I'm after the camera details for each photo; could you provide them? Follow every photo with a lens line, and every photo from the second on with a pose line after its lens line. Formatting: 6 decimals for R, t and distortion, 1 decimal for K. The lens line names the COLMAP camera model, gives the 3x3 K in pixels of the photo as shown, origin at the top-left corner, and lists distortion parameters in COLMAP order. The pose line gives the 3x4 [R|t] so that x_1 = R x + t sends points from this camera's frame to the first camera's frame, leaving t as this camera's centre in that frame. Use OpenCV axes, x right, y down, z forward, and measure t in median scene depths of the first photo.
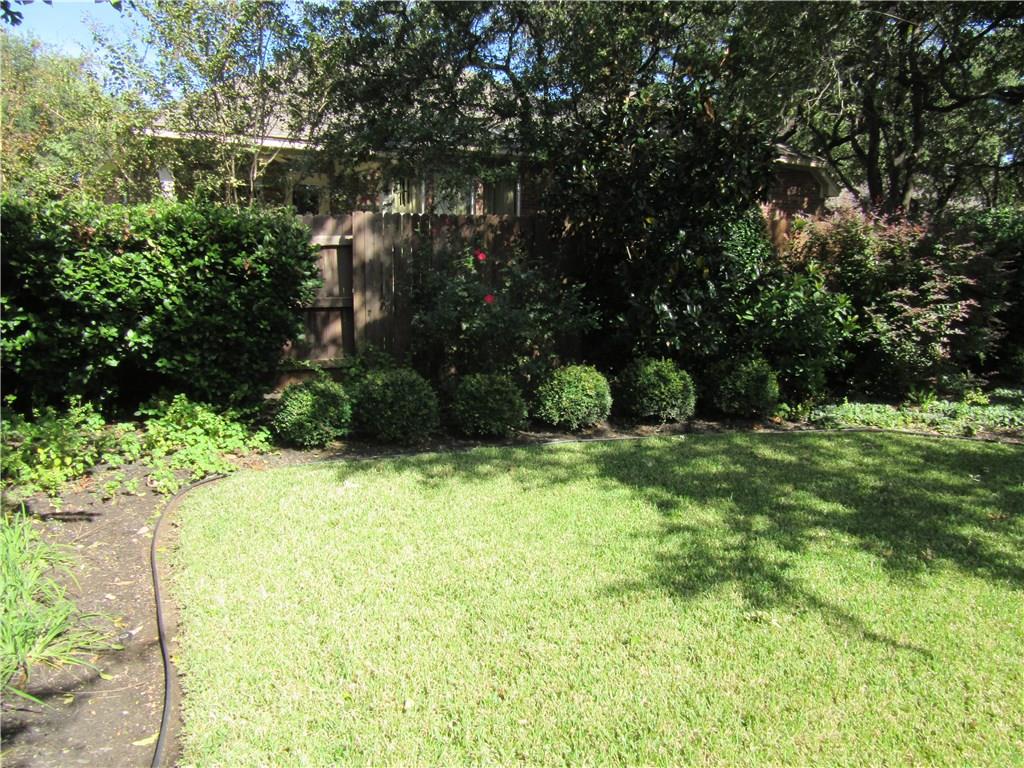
lens RADIAL K [[764.7, 0, 511.3], [0, 764.7, 380.5], [0, 0, 1]] dist [-0.002511, -0.003112]
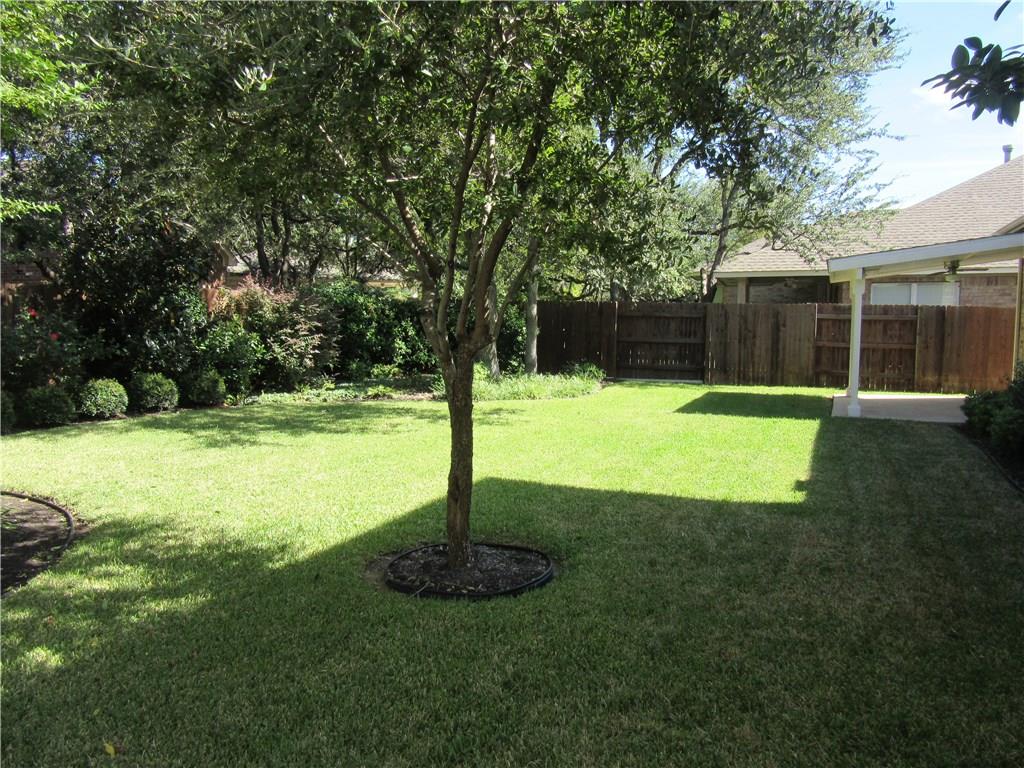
lens RADIAL K [[764.7, 0, 510.6], [0, 764.7, 382.4], [0, 0, 1]] dist [-0.002511, -0.003112]
pose [[0.732348, -0.067050, 0.677622, -0.338515], [0.115088, 0.993012, -0.026126, 0.115496], [-0.671134, 0.097120, 0.734947, -0.685880]]
